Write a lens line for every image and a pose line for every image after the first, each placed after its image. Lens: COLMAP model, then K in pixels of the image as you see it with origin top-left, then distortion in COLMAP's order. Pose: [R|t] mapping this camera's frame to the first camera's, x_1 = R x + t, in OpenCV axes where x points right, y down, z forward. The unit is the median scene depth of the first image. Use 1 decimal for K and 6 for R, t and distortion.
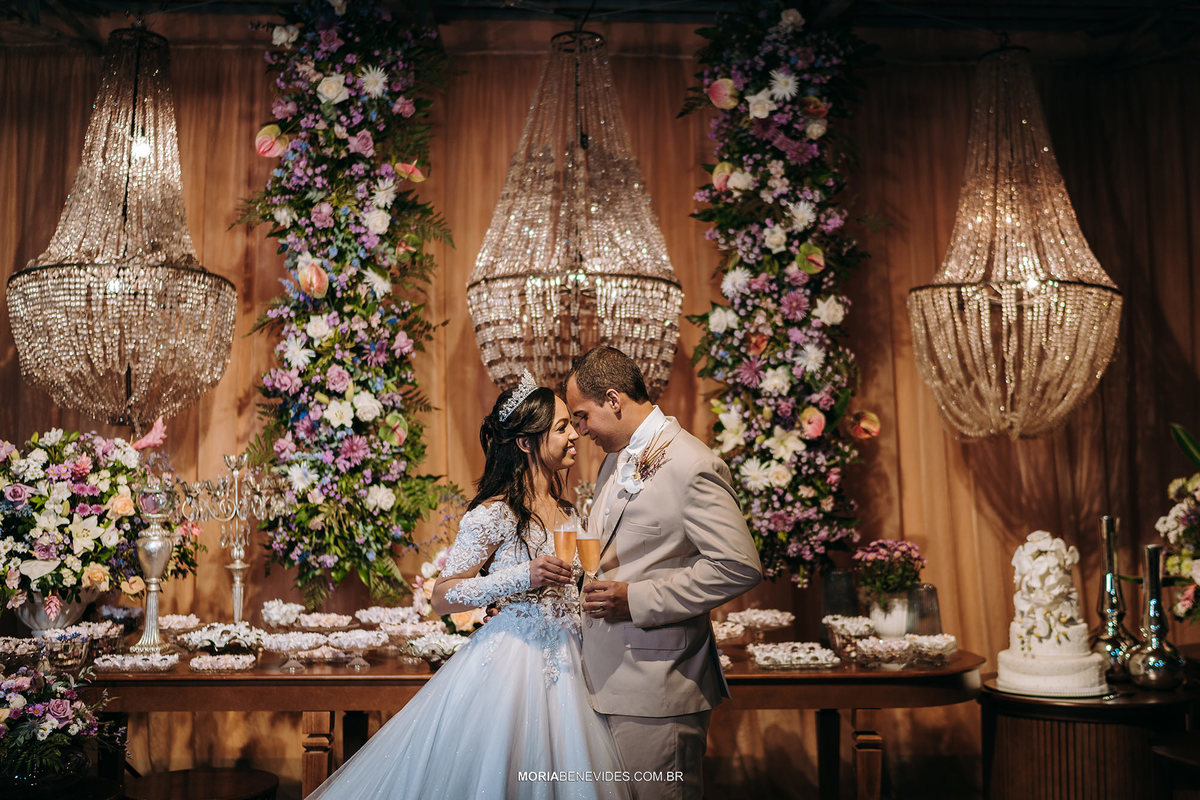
lens RADIAL K [[1263.1, 0, 647.9], [0, 1263.1, 365.0], [0, 0, 1]] dist [-0.014671, 0.022139]
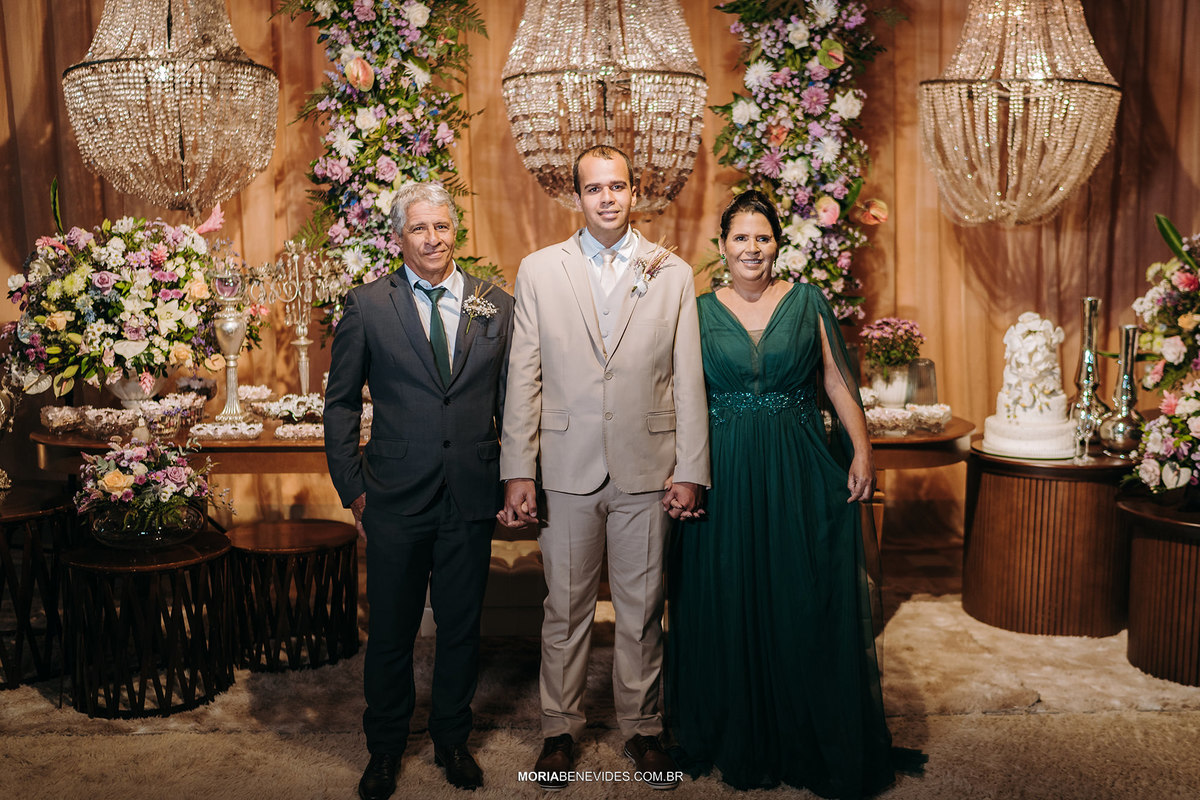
lens RADIAL K [[1255.6, 0, 633.6], [0, 1255.6, 374.5], [0, 0, 1]] dist [-0.013574, 0.011799]
pose [[0.999725, 0.001033, 0.023433, -0.060352], [-0.006071, 0.976383, 0.215962, -0.048634], [-0.022657, -0.216045, 0.976121, -0.074659]]
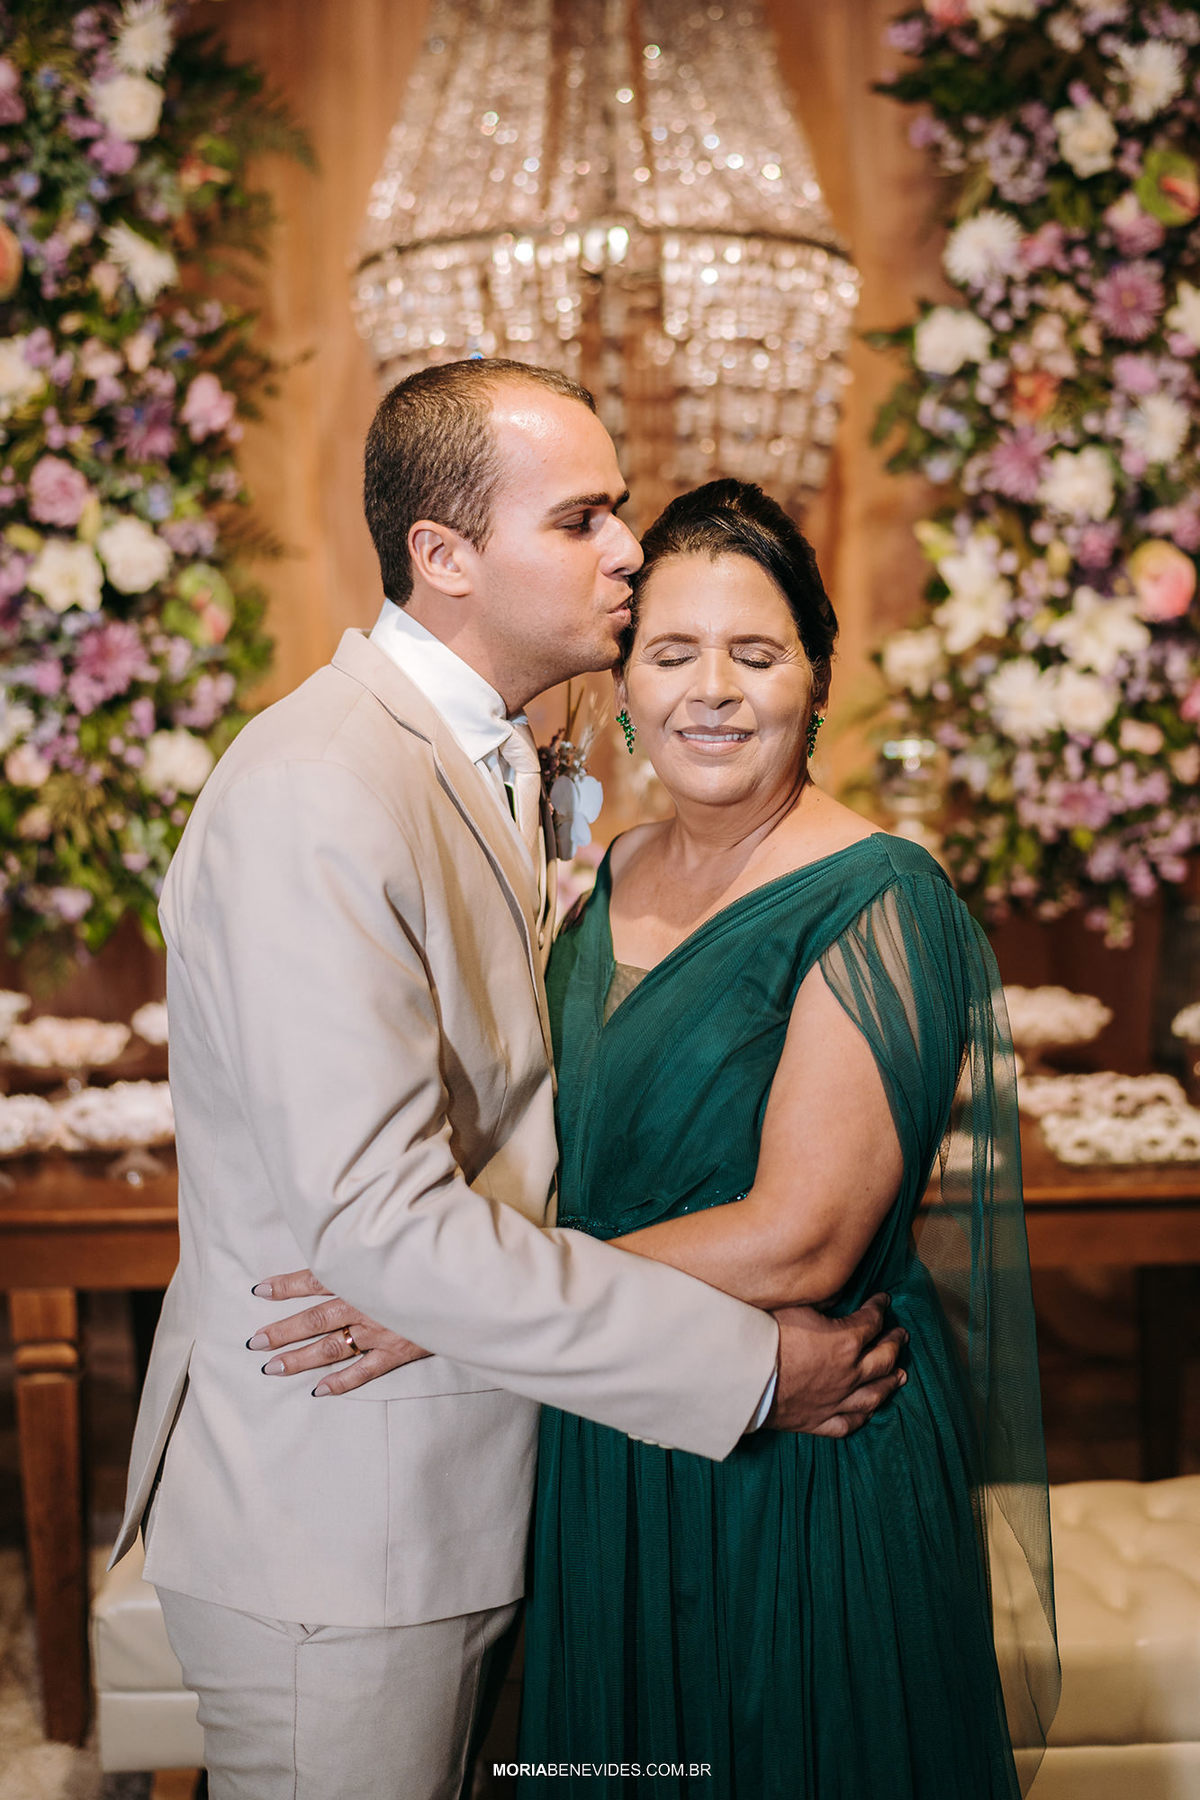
lens RADIAL K [[1914.5, 0, 649.6], [0, 1914.5, 817.8], [0, 0, 1]] dist [-0.008424, 0.002888]
pose [[0.999918, -0.011923, -0.004684, -0.043196], [0.012628, 0.978888, 0.204008, -0.010992], [0.002152, -0.204050, 0.978958, 0.337783]]
